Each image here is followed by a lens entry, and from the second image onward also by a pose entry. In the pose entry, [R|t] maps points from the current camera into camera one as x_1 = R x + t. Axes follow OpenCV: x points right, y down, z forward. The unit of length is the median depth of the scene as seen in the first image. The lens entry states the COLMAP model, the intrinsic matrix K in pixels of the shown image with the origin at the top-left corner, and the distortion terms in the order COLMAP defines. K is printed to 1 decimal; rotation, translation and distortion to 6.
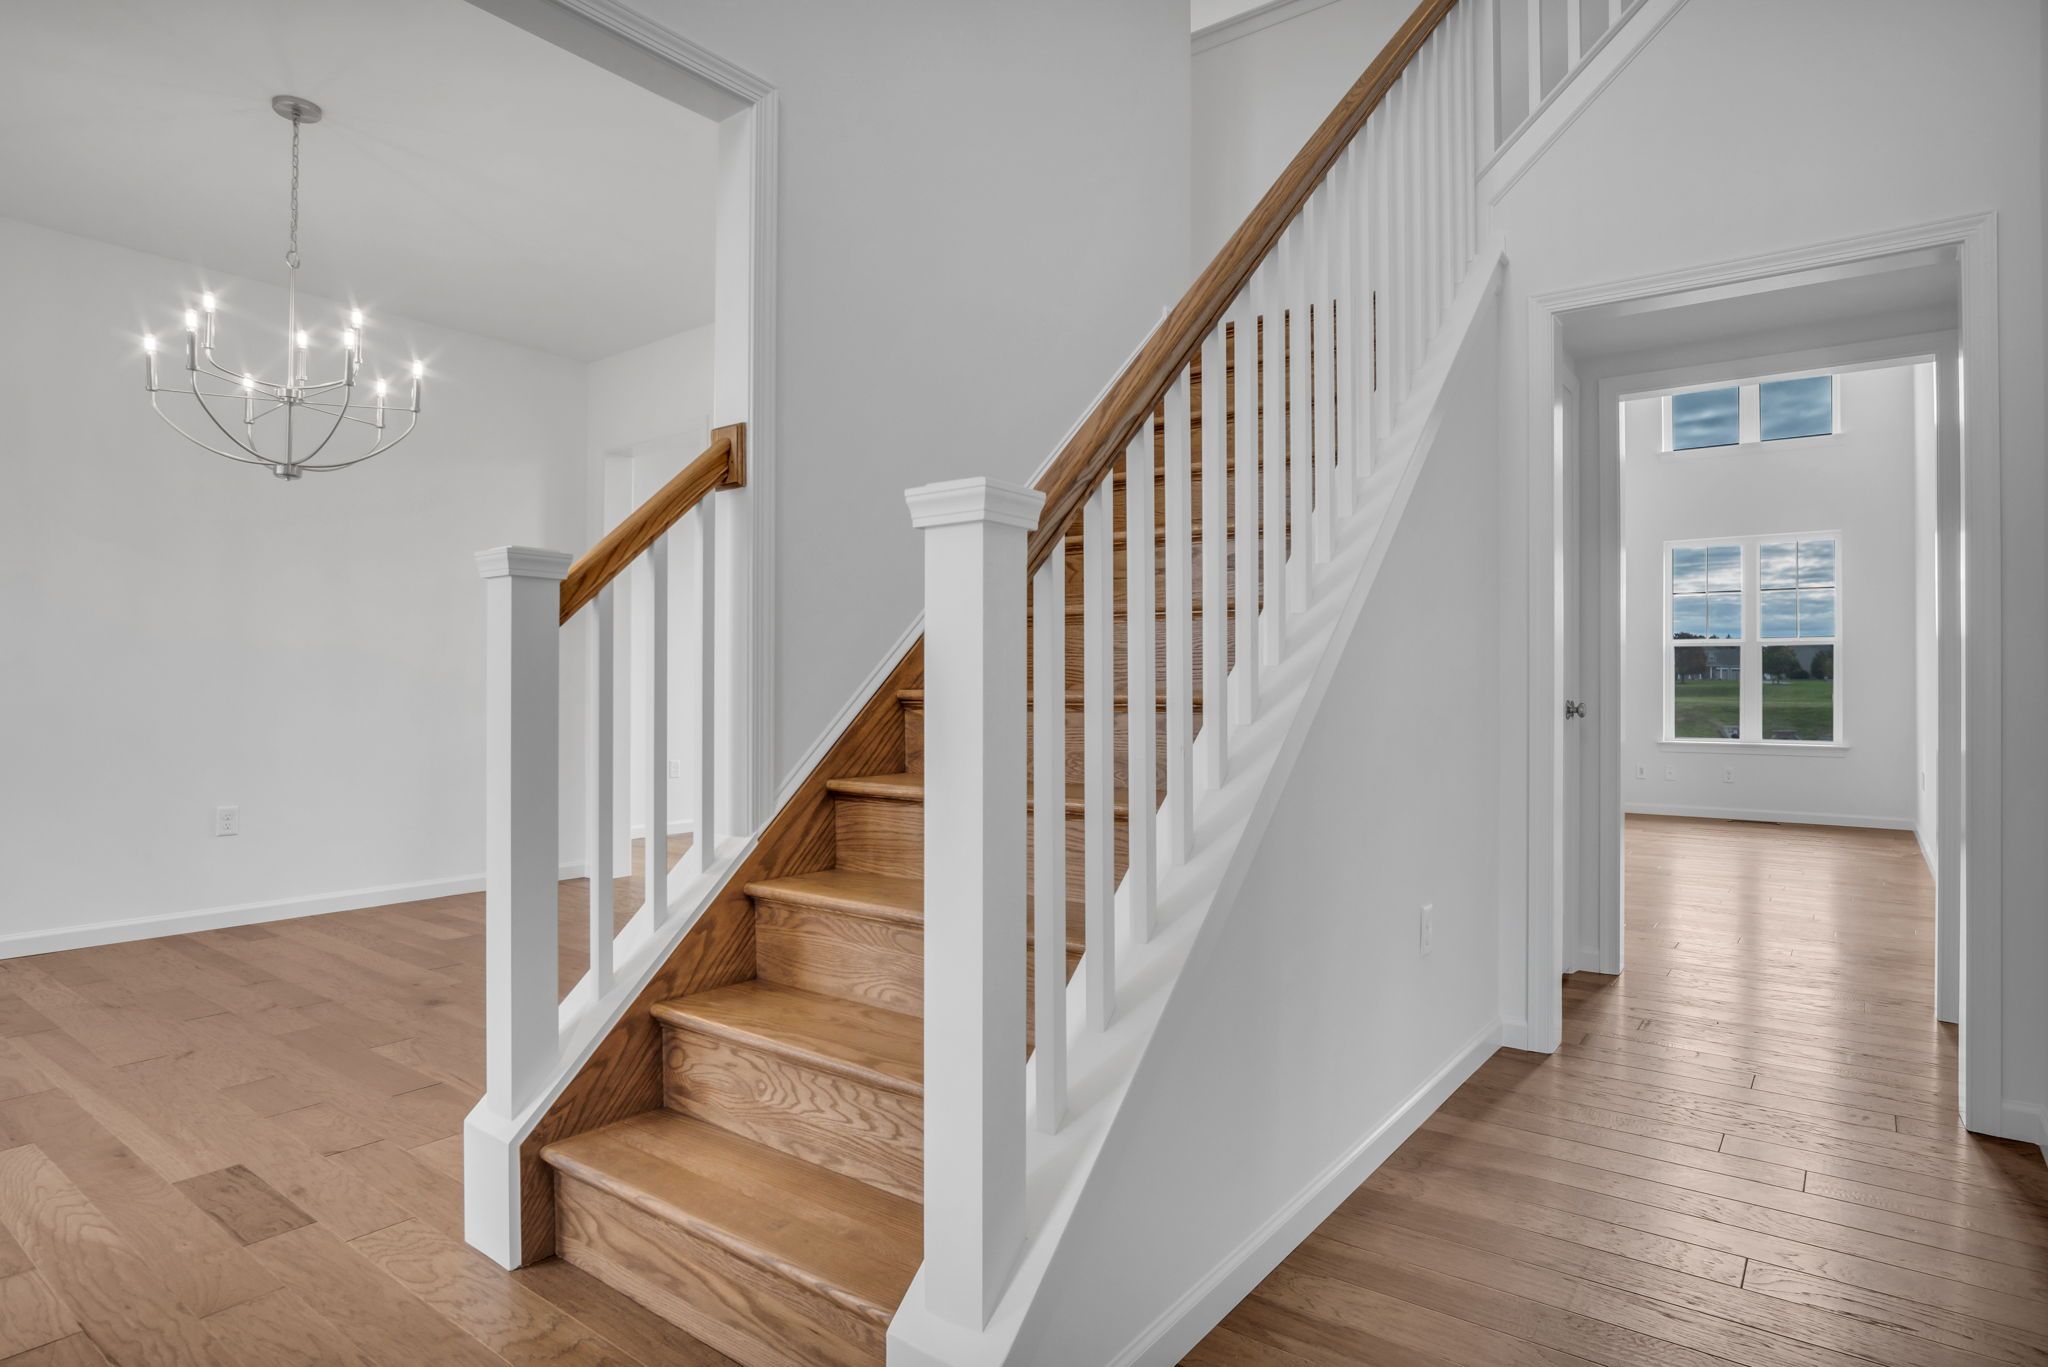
lens RADIAL K [[1133.7, 0, 1024.0], [0, 1133.7, 683.5], [0, 0, 1]] dist [-0.010787, -0.000465]
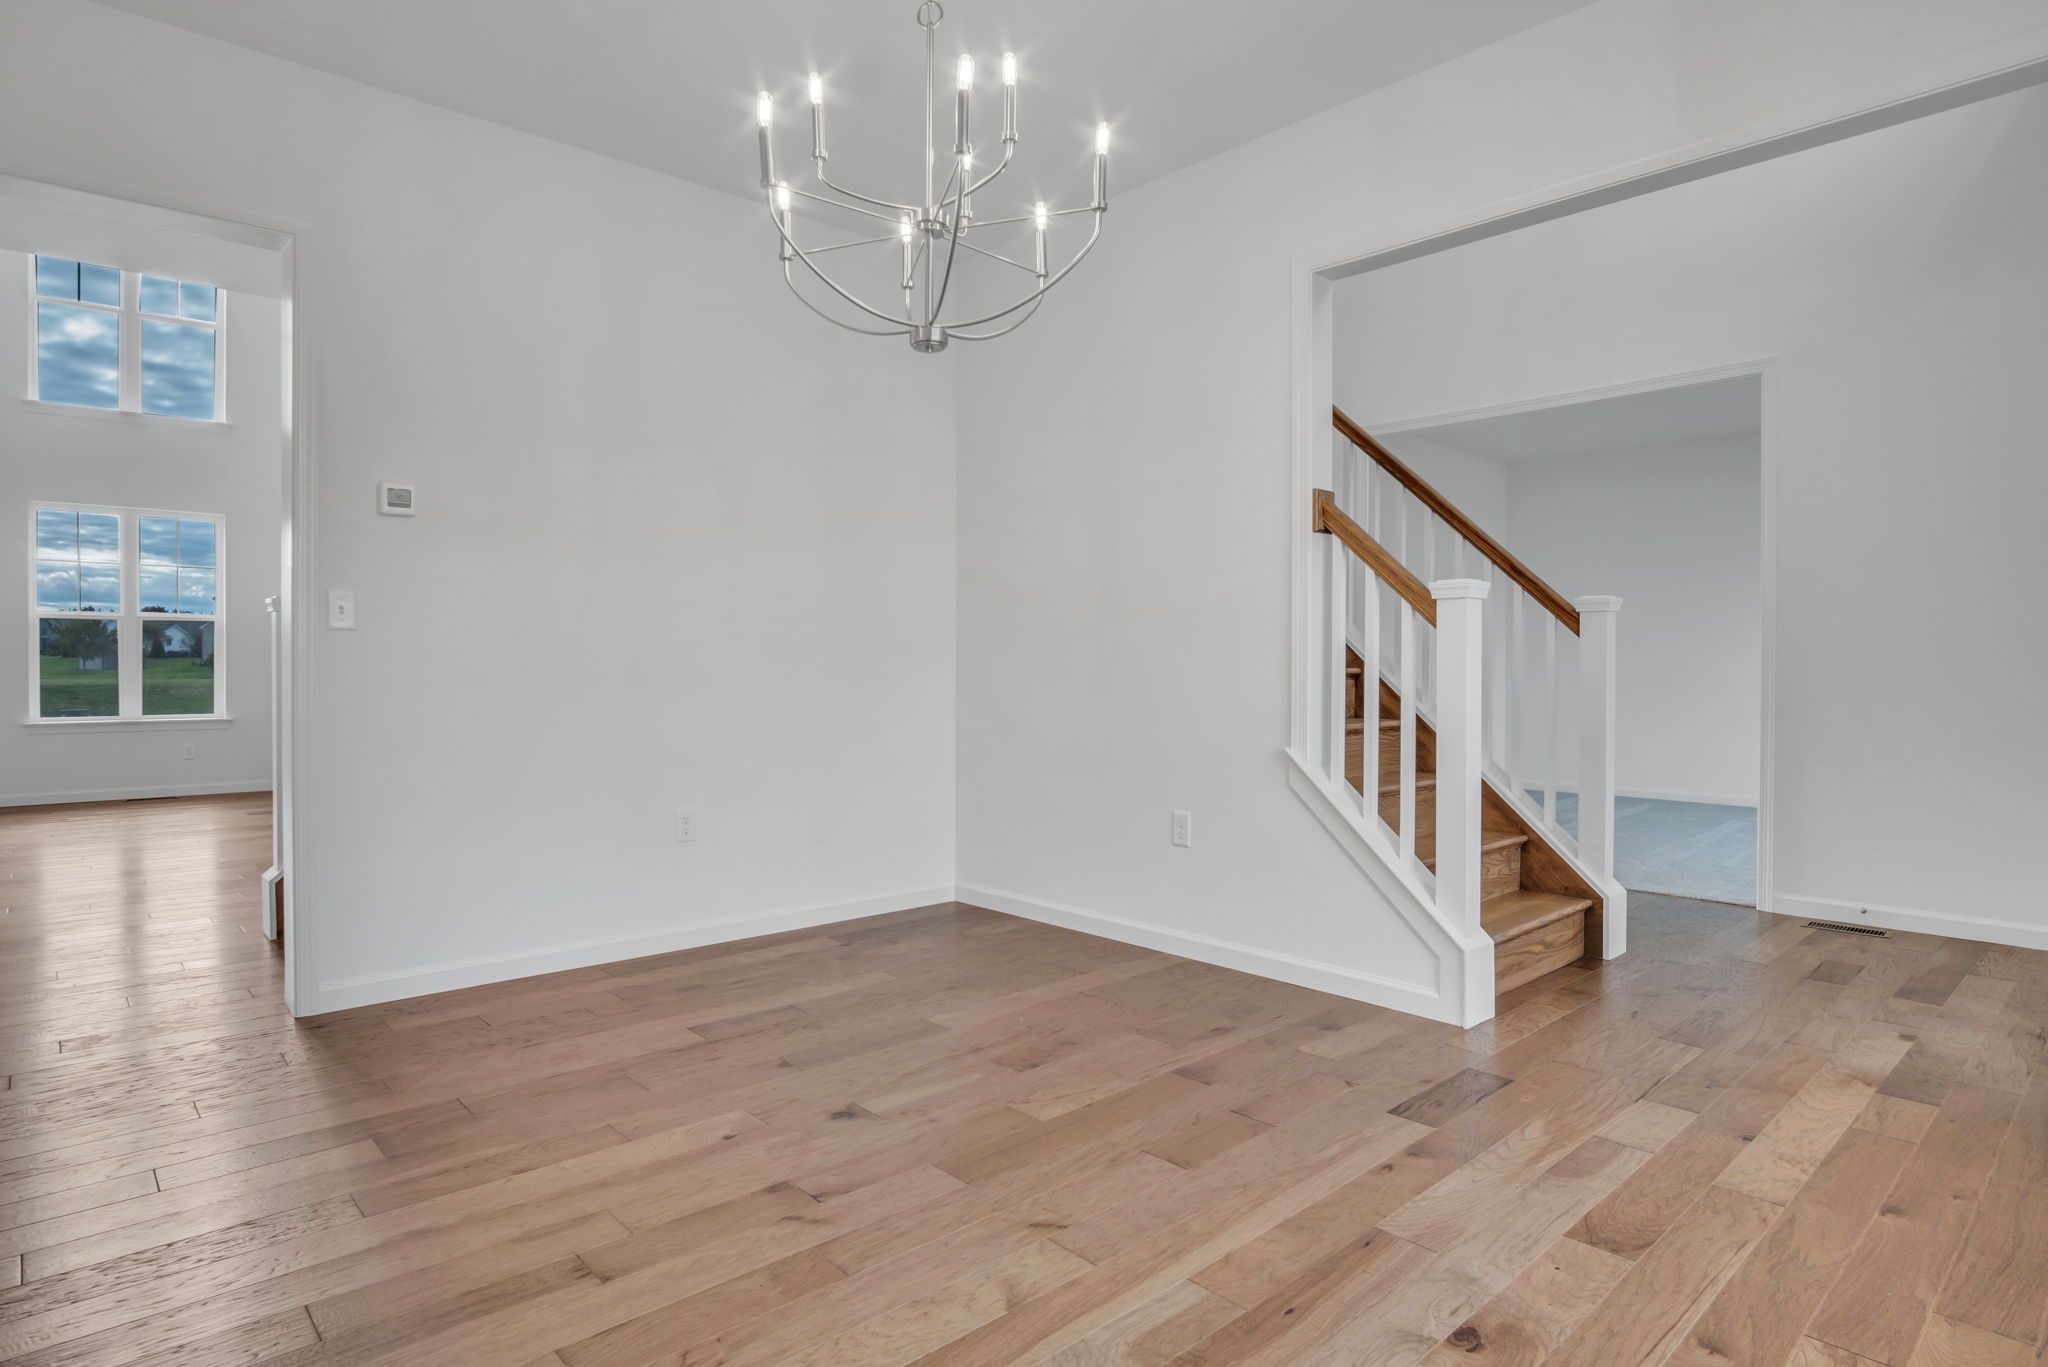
lens RADIAL K [[1097.1, 0, 1026.3], [0, 1097.1, 713.5], [0, 0, 1]] dist [-0.051479, -0.000099]
pose [[0.167909, -0.047871, 0.984639, -0.886873], [-0.003498, 0.998785, 0.049155, -0.002538], [-0.985796, -0.011698, 0.167538, 0.590344]]
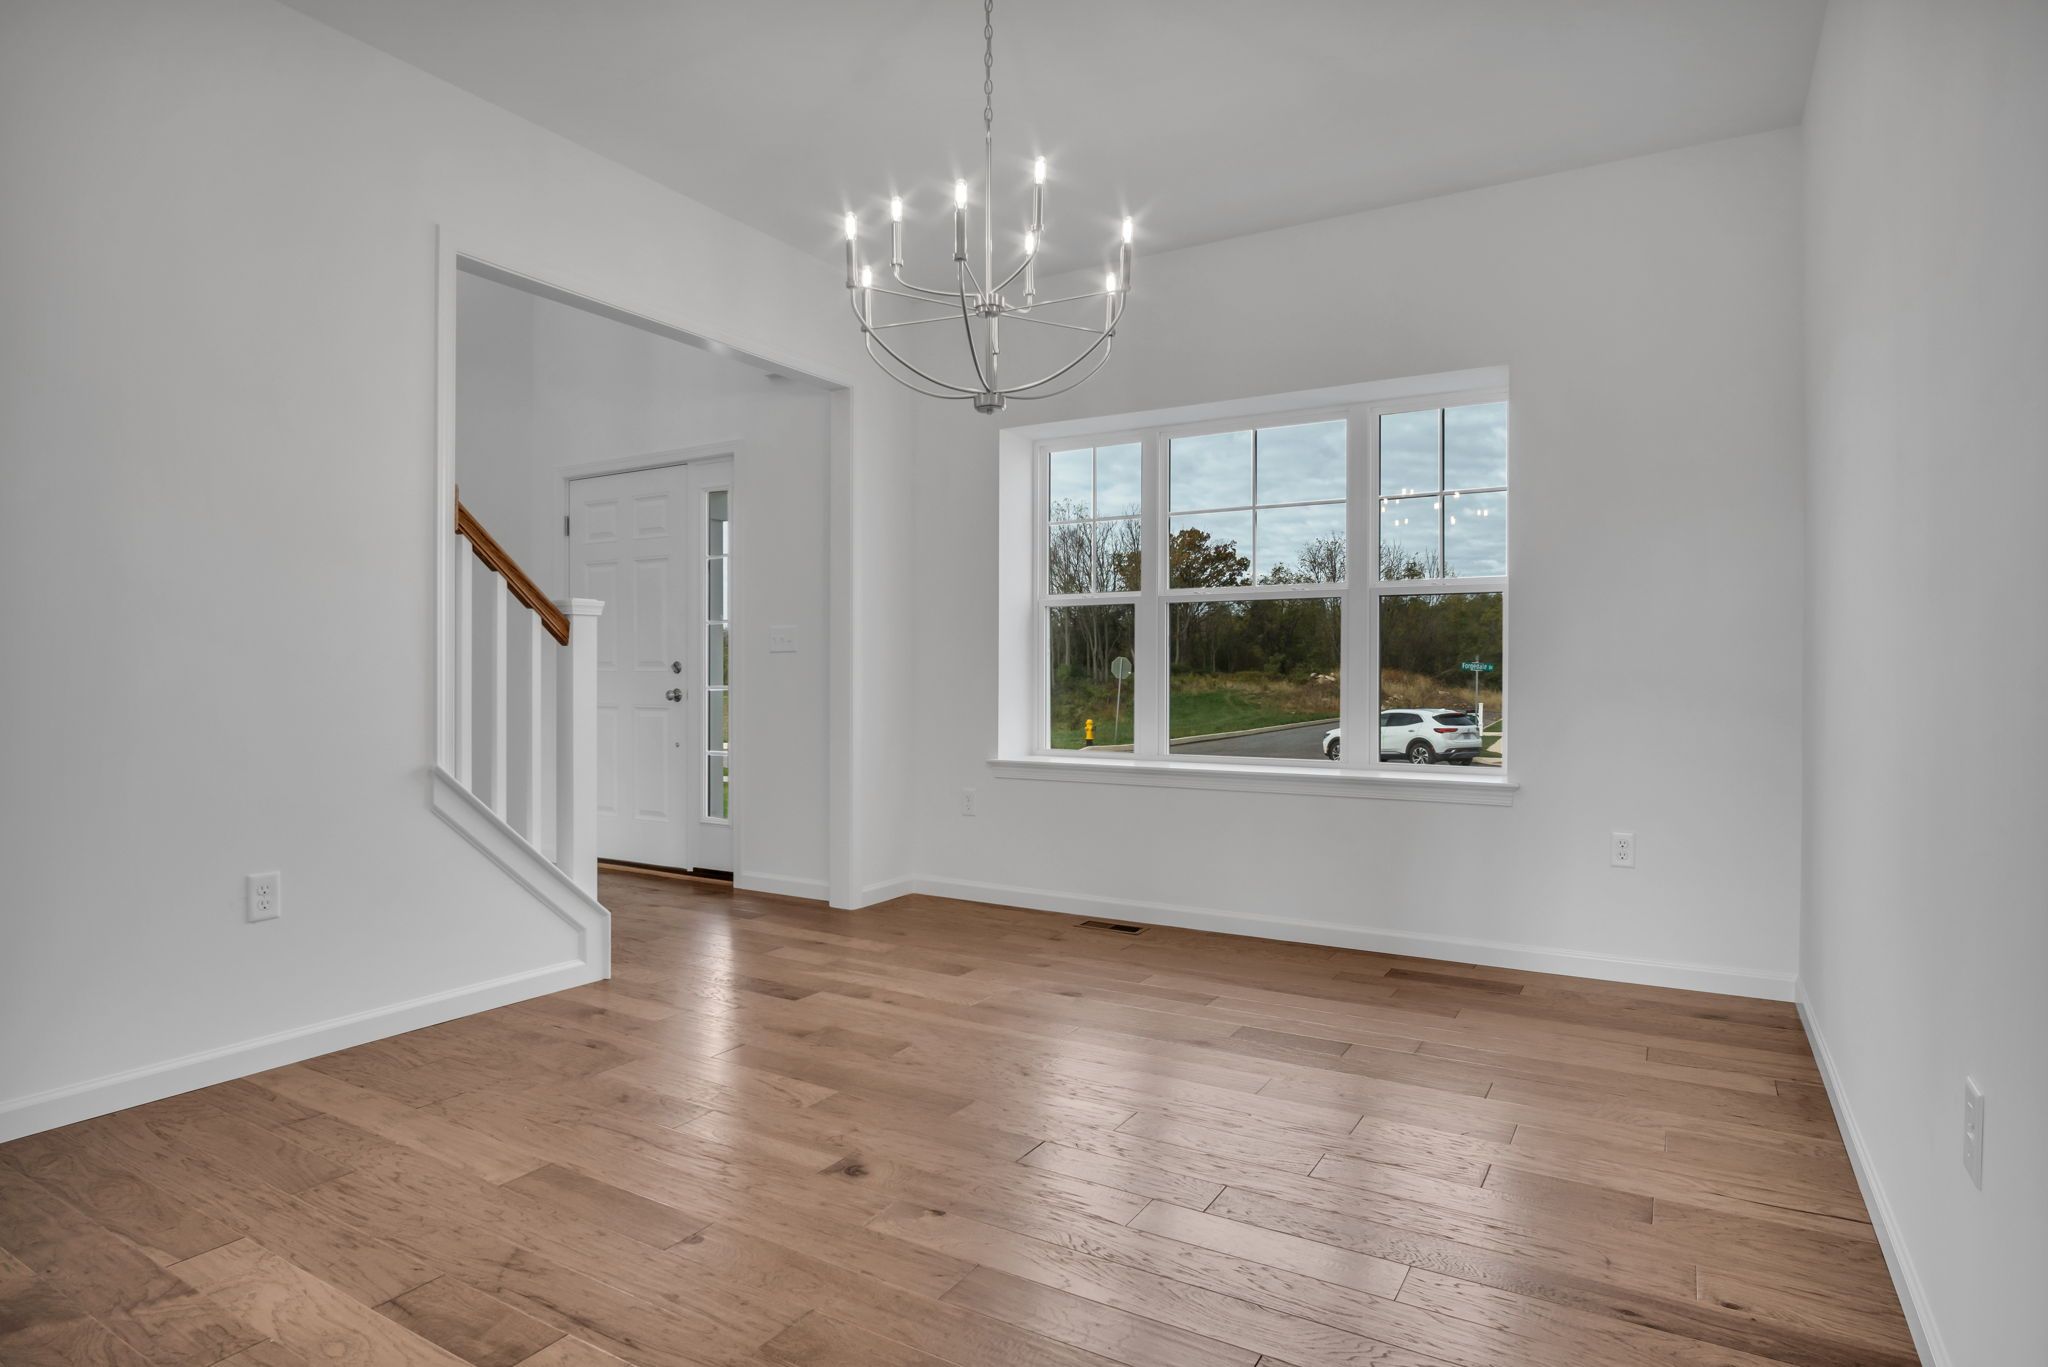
lens RADIAL K [[1097.1, 0, 1026.3], [0, 1097.1, 713.5], [0, 0, 1]] dist [-0.051479, -0.000099]
pose [[-0.992939, -0.003298, -0.118577, -0.416293], [-0.007254, 0.999431, 0.032945, 0.000844], [0.118401, 0.033573, -0.992398, 1.231057]]
